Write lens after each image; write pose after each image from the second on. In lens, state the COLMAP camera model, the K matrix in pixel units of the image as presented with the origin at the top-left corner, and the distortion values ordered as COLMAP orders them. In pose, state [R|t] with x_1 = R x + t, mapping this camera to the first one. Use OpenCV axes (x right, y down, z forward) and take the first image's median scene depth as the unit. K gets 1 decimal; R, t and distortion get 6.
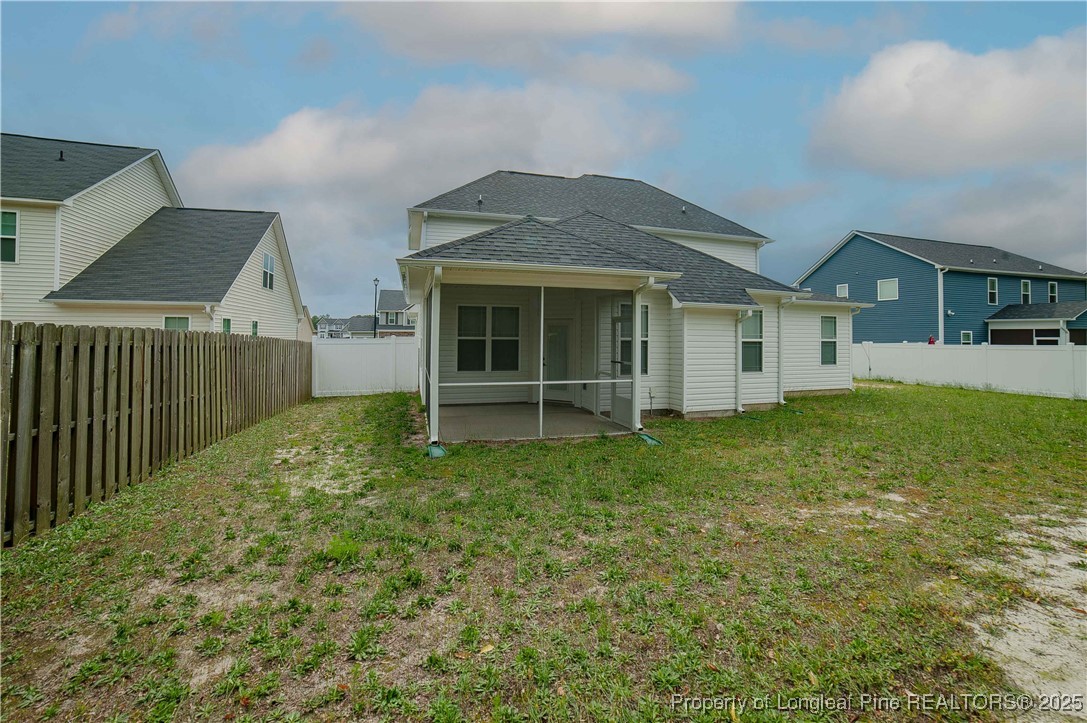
lens RADIAL K [[444.0, 0, 543.5], [0, 444.0, 361.5], [0, 0, 1]] dist [-0.097224, 0.031305]
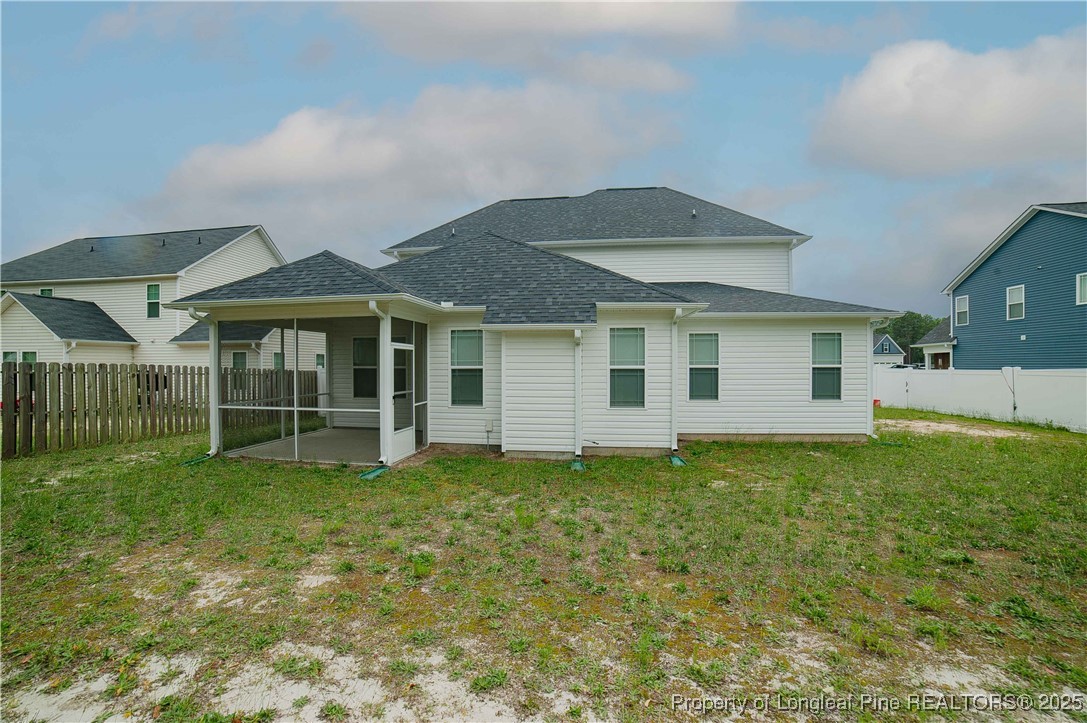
lens RADIAL K [[435.5, 0, 549.5], [0, 435.5, 387.6], [0, 0, 1]] dist [-0.092921, 0.027290]
pose [[0.920795, 0.012668, -0.389841, 0.592742], [-0.012956, 0.999914, 0.001889, -0.009633], [0.389831, 0.003311, 0.920880, 0.191554]]
